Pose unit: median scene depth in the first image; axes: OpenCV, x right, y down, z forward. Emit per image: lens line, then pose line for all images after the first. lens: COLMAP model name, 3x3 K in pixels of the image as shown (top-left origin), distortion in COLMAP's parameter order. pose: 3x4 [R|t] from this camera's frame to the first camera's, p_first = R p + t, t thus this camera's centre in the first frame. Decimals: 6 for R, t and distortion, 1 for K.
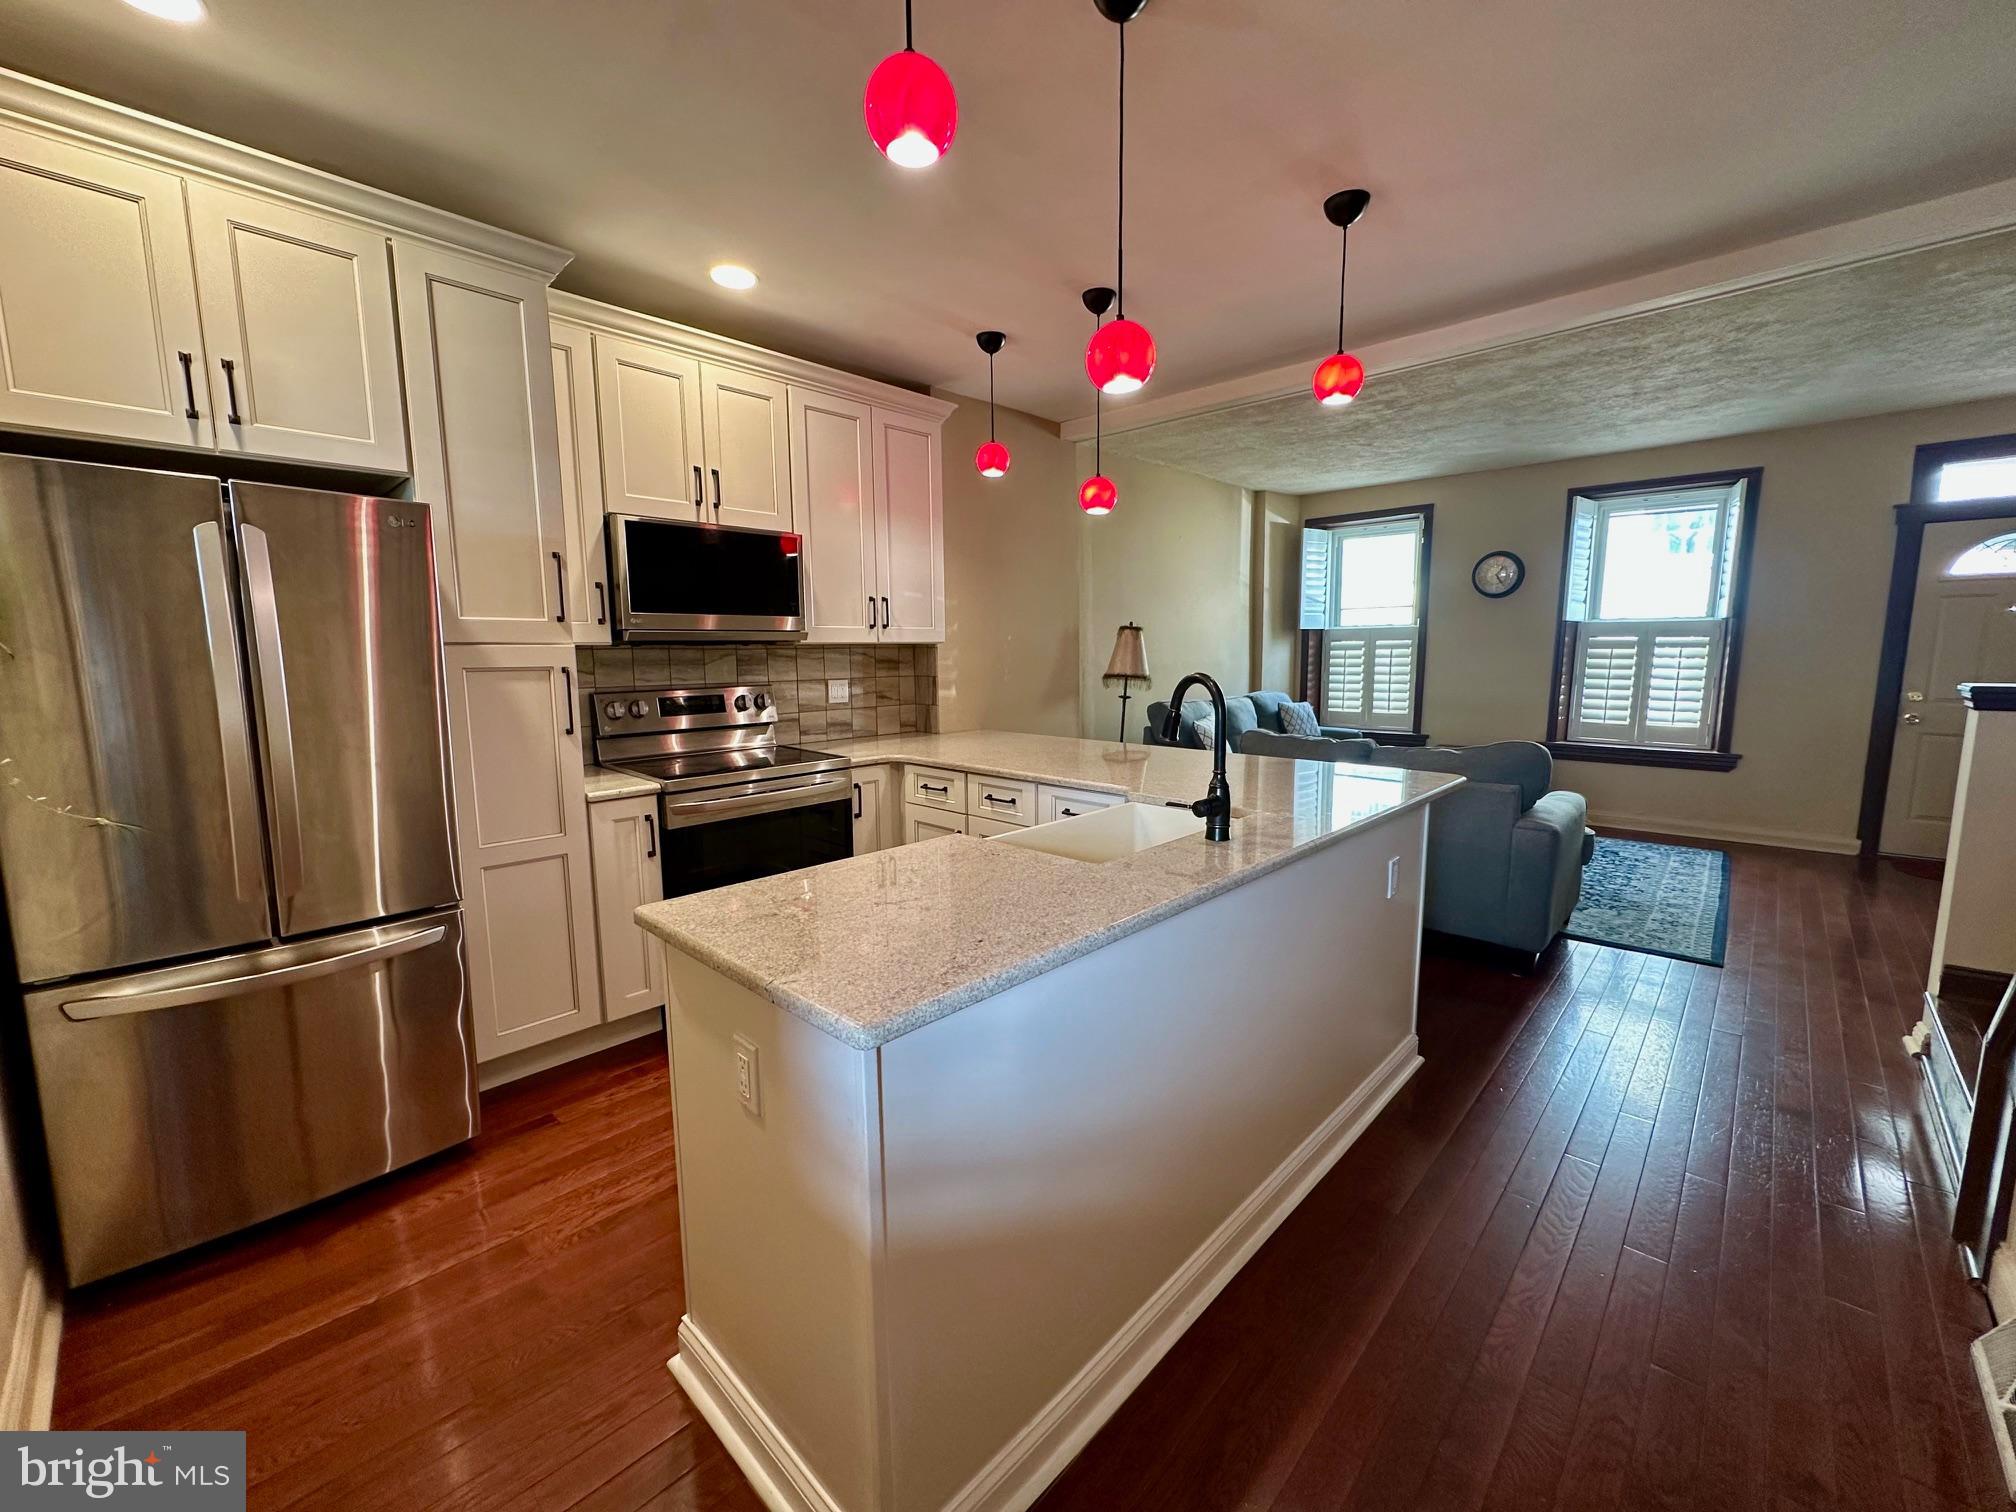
lens RADIAL K [[802.2, 0, 1008.0], [0, 802.2, 756.0], [0, 0, 1]] dist [-0.007621, 0.000987]
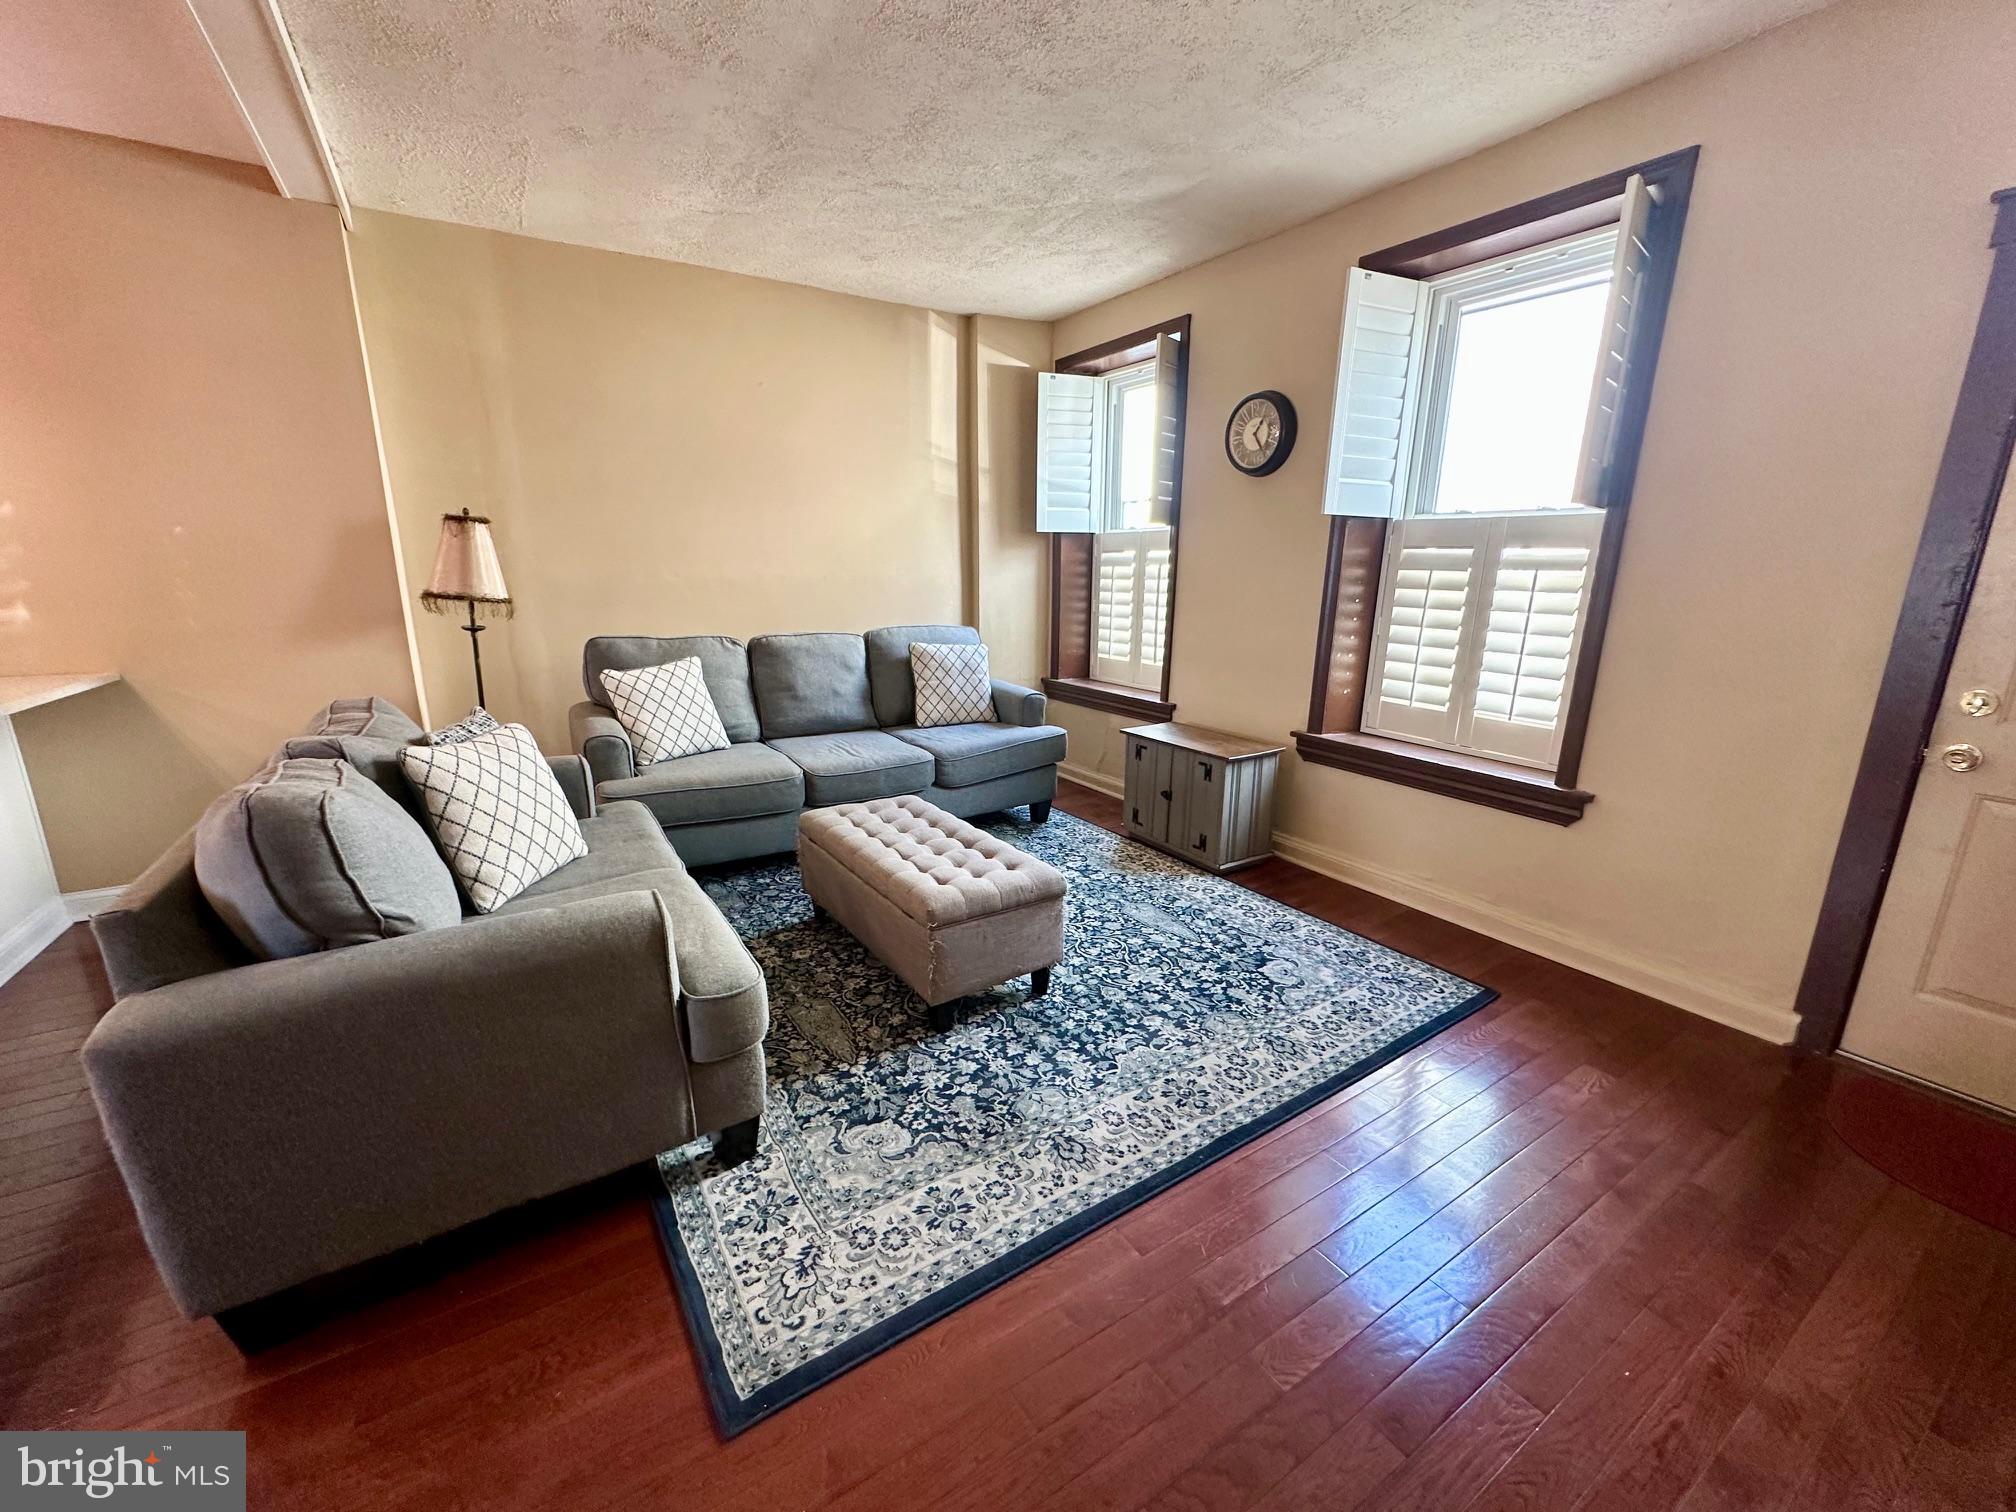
lens RADIAL K [[802.2, 0, 1008.0], [0, 802.2, 756.0], [0, 0, 1]] dist [-0.007621, 0.000987]
pose [[0.969977, 0.076111, -0.230978, 0.682039], [-0.051665, 0.992576, 0.110105, -0.061064], [0.237644, -0.094866, 0.966709, 0.443113]]
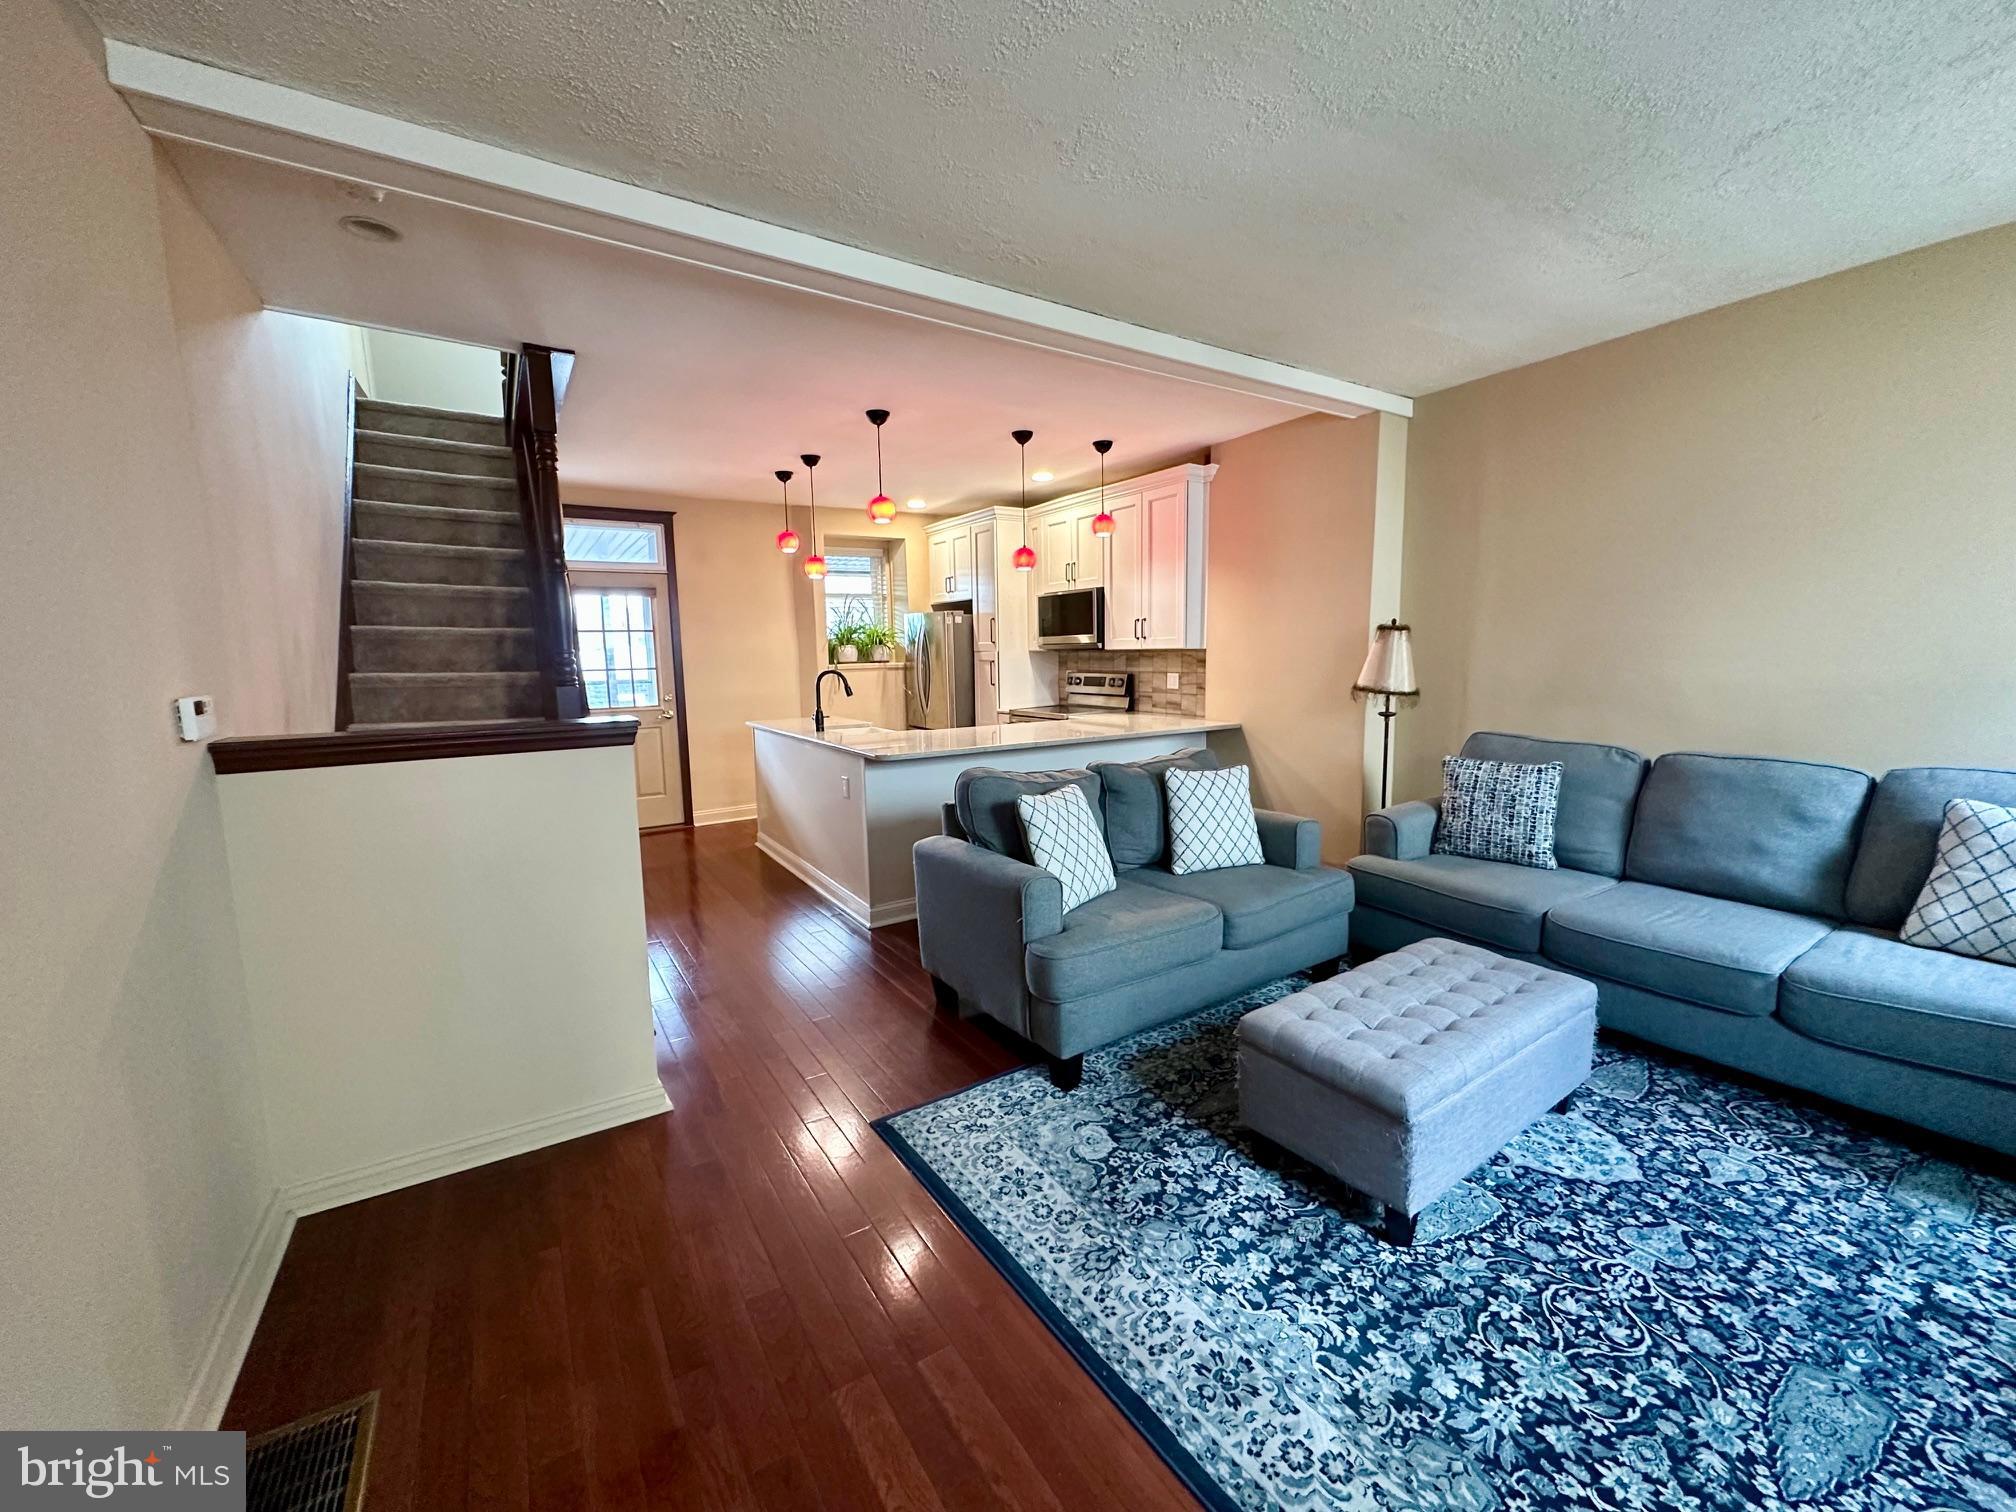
lens RADIAL K [[802.2, 0, 1008.0], [0, 802.2, 756.0], [0, 0, 1]] dist [-0.007621, 0.000987]
pose [[-0.238411, 0.144226, -0.960395, 0.950528], [-0.107031, 0.978985, 0.173588, -0.124050], [0.965248, 0.144177, -0.217964, 0.773052]]
